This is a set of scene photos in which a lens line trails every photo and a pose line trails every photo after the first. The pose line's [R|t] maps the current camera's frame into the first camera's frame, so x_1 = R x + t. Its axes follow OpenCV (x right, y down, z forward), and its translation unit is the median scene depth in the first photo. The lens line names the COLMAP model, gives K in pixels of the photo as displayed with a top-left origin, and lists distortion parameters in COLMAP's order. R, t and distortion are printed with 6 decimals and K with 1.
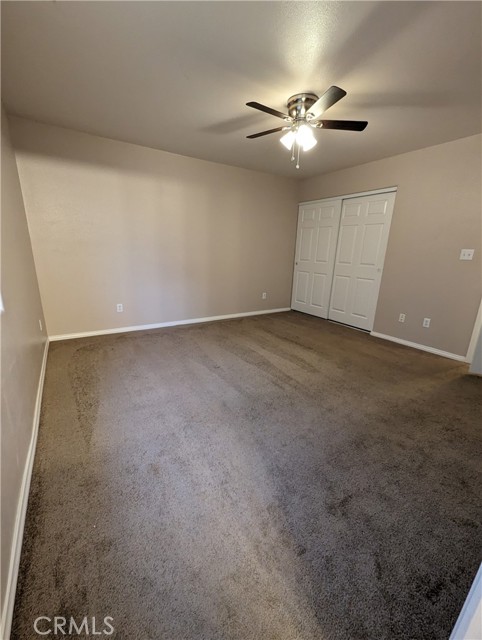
lens RADIAL K [[266.6, 0, 241.0], [0, 266.6, 320.0], [0, 0, 1]] dist [0.000905, 0.000174]
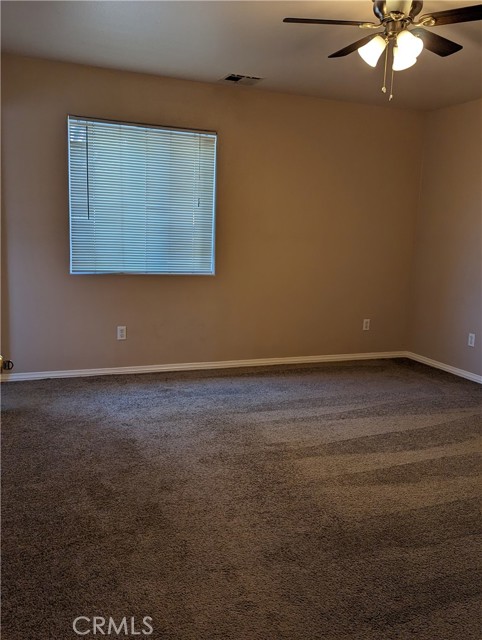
lens RADIAL K [[487.1, 0, 232.4], [0, 487.1, 320.0], [0, 0, 1]] dist [0.053050, -0.001203]
pose [[-0.164576, 0.132610, -0.977409, 1.259866], [-0.297839, 0.937986, 0.177412, -0.214397], [0.940323, 0.320308, -0.114874, 0.900698]]
